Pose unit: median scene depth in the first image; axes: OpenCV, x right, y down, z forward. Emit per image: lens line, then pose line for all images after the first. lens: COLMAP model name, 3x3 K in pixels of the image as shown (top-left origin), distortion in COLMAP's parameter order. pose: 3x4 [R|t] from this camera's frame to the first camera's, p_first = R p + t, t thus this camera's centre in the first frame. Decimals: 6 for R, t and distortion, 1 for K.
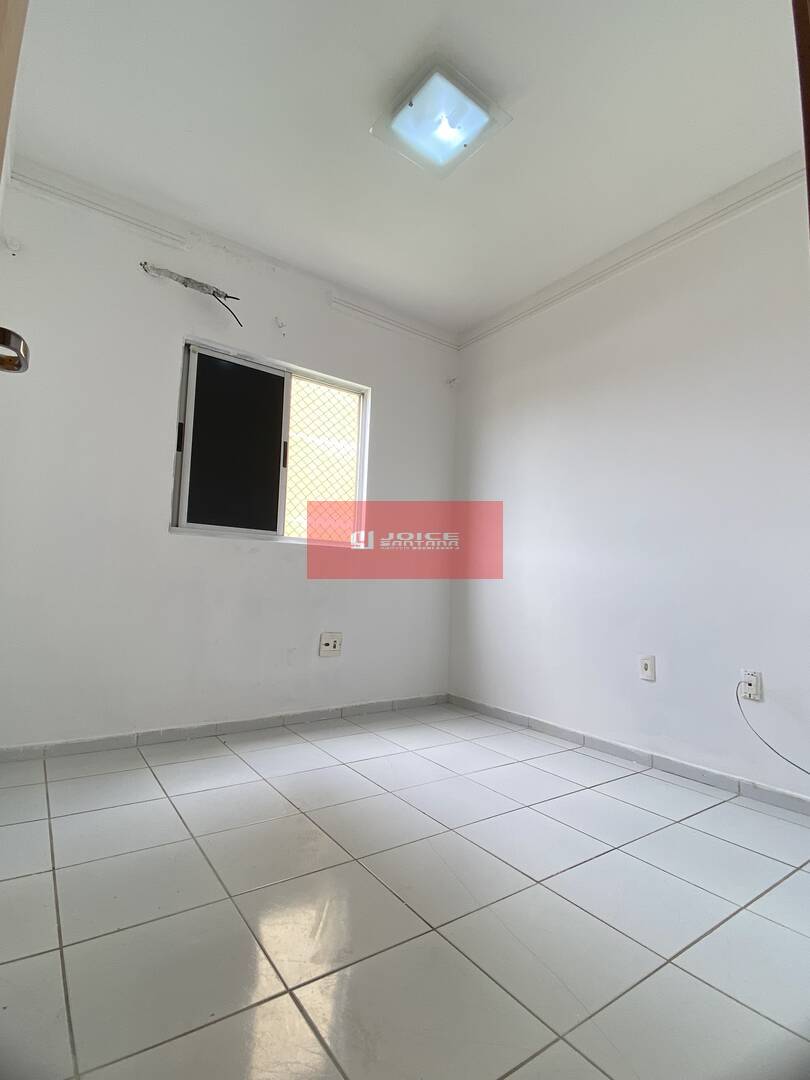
lens RADIAL K [[530.1, 0, 402.2], [0, 530.1, 536.9], [0, 0, 1]] dist [0.034871, -0.038822]
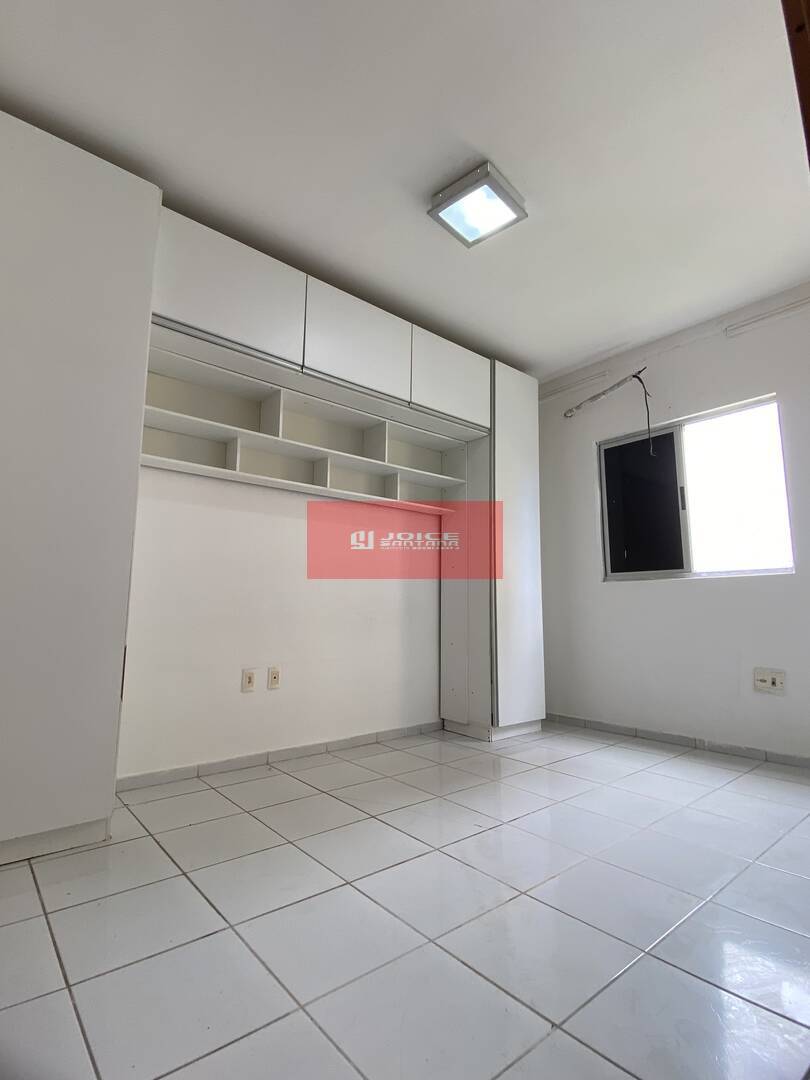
lens RADIAL K [[523.5, 0, 400.2], [0, 523.5, 533.7], [0, 0, 1]] dist [0.038495, -0.036772]
pose [[0.081460, -0.189131, -0.978567, 0.782144], [0.091735, 0.979085, -0.181595, 0.060640], [0.992446, -0.074976, 0.097107, 0.300295]]
